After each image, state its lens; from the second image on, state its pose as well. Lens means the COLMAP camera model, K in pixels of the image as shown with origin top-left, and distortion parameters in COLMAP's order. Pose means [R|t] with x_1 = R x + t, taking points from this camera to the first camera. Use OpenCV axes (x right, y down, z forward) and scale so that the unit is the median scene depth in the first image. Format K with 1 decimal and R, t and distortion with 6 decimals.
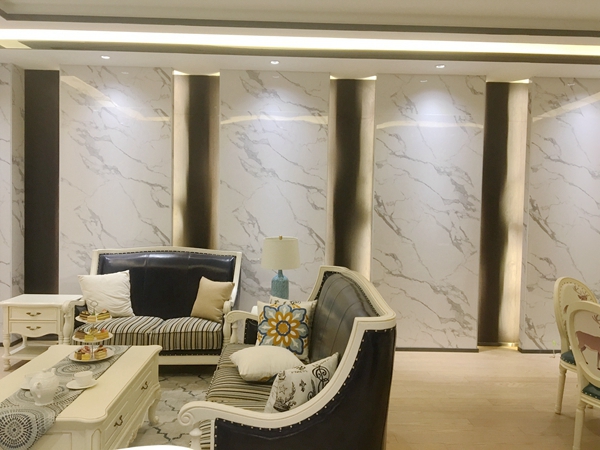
lens RADIAL K [[505.6, 0, 298.8], [0, 505.6, 223.1], [0, 0, 1]] dist [0.075467, -0.103245]
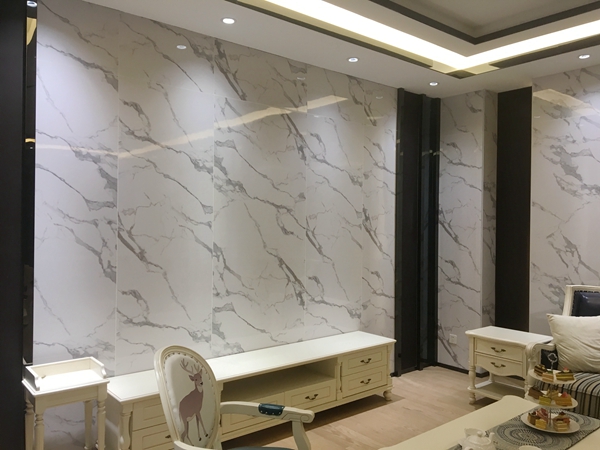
lens RADIAL K [[505.6, 0, 298.8], [0, 505.6, 223.1], [0, 0, 1]] dist [0.075467, -0.103245]
pose [[0.623310, -0.013559, -0.781858, -0.014048], [-0.027002, 0.998880, -0.038848, -0.004977], [0.781509, 0.045326, 0.622245, 0.113837]]
